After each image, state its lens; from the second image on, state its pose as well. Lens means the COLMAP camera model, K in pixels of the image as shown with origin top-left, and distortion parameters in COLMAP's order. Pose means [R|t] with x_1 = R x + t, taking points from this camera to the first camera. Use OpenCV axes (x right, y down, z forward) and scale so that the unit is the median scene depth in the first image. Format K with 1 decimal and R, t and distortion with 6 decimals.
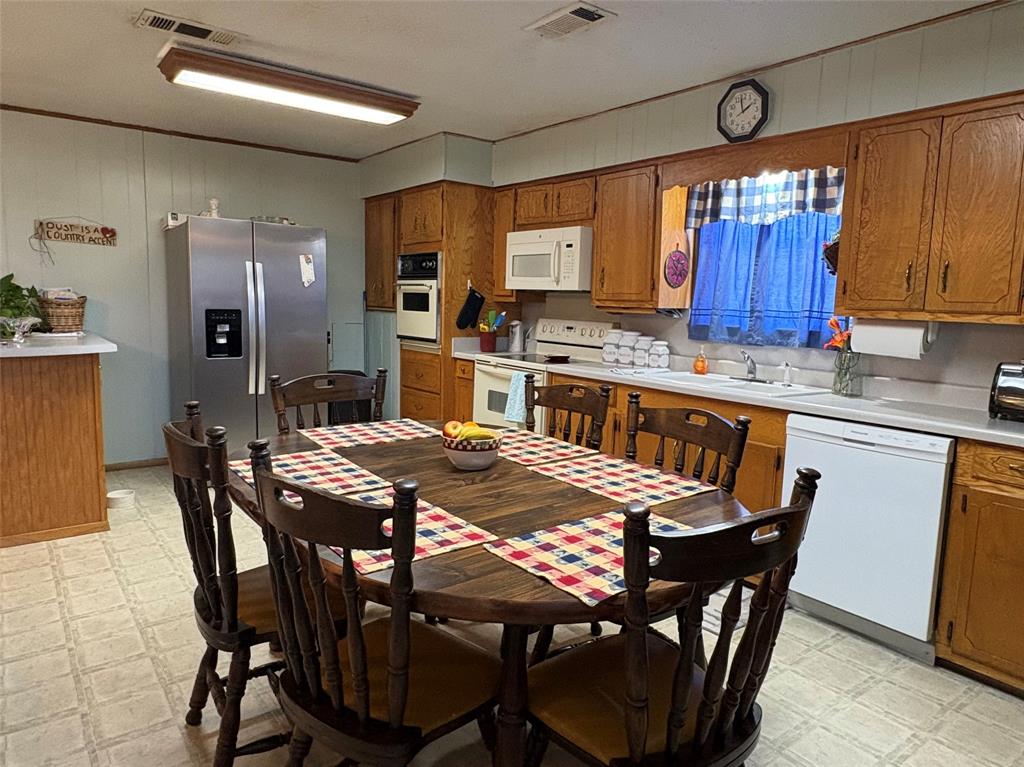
lens RADIAL K [[661.1, 0, 502.1], [0, 661.1, 377.6], [0, 0, 1]] dist [-0.008040, 0.001804]
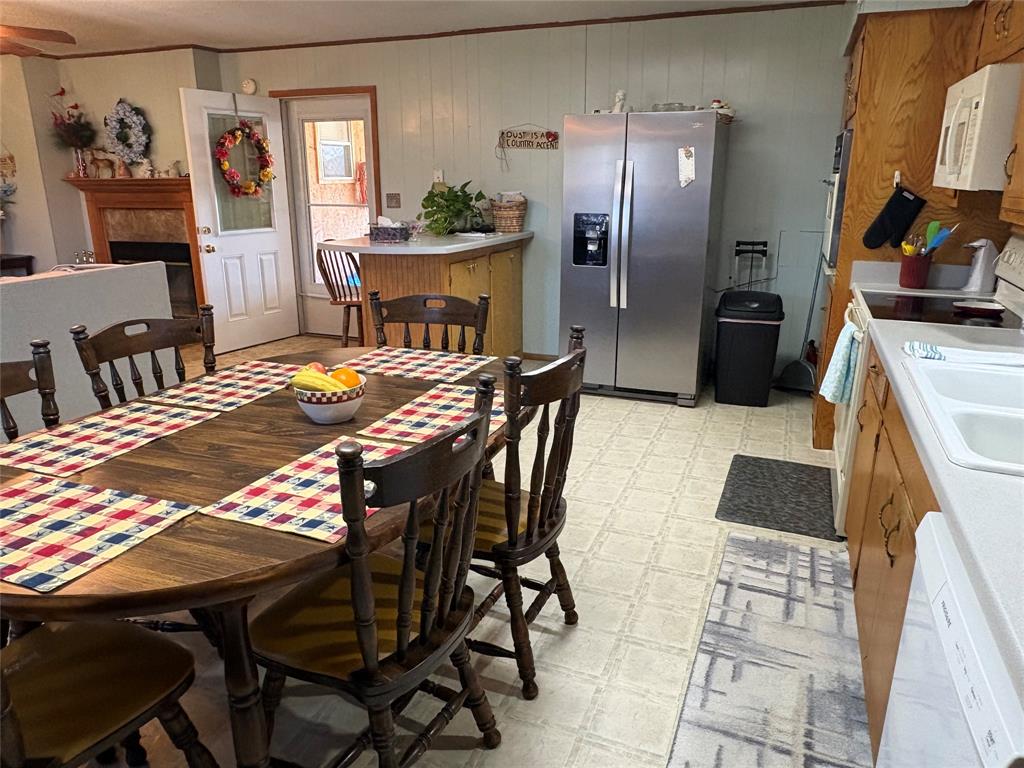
lens RADIAL K [[719.2, 0, 506.3], [0, 719.2, 384.5], [0, 0, 1]] dist [-0.003211, 0.000357]
pose [[0.521482, 0.212436, -0.826394, 0.430980], [-0.086366, 0.976679, 0.196569, -0.058510], [0.848880, -0.031135, 0.527668, 0.354194]]
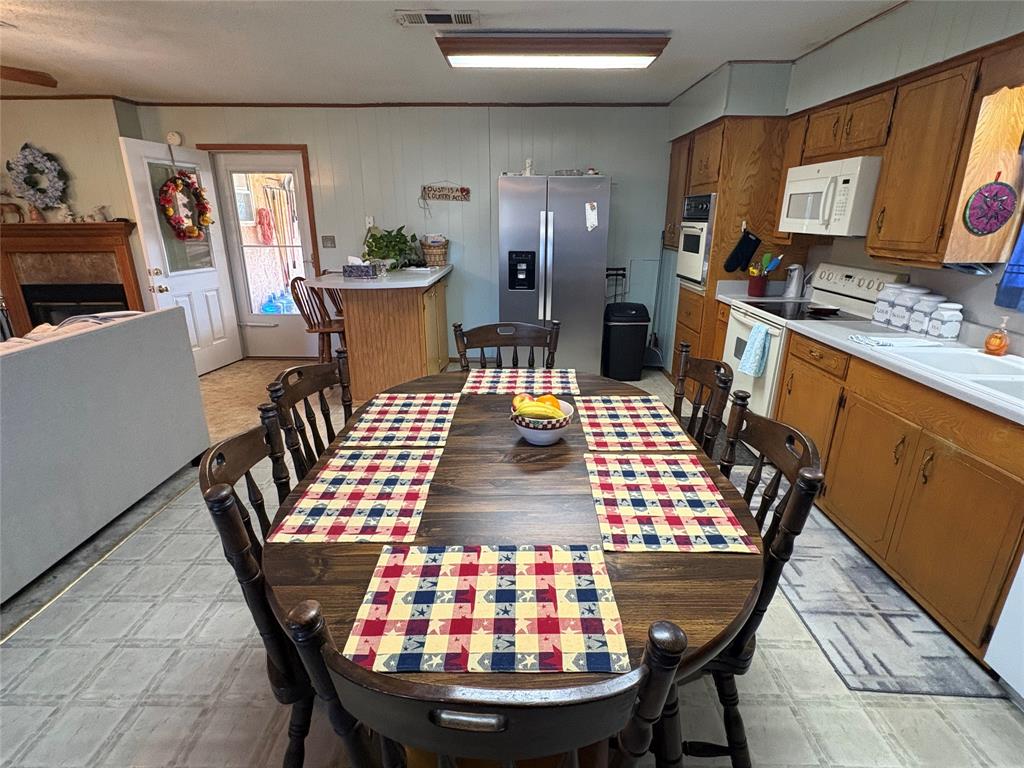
lens RADIAL K [[512.7, 0, 512.6], [0, 512.7, 386.3], [0, 0, 1]] dist [-0.000304, -0.001540]
pose [[0.796126, 0.167032, -0.581622, 0.186543], [-0.053879, 0.976899, 0.206799, -0.054412], [0.602727, -0.133300, 0.786734, 0.182413]]
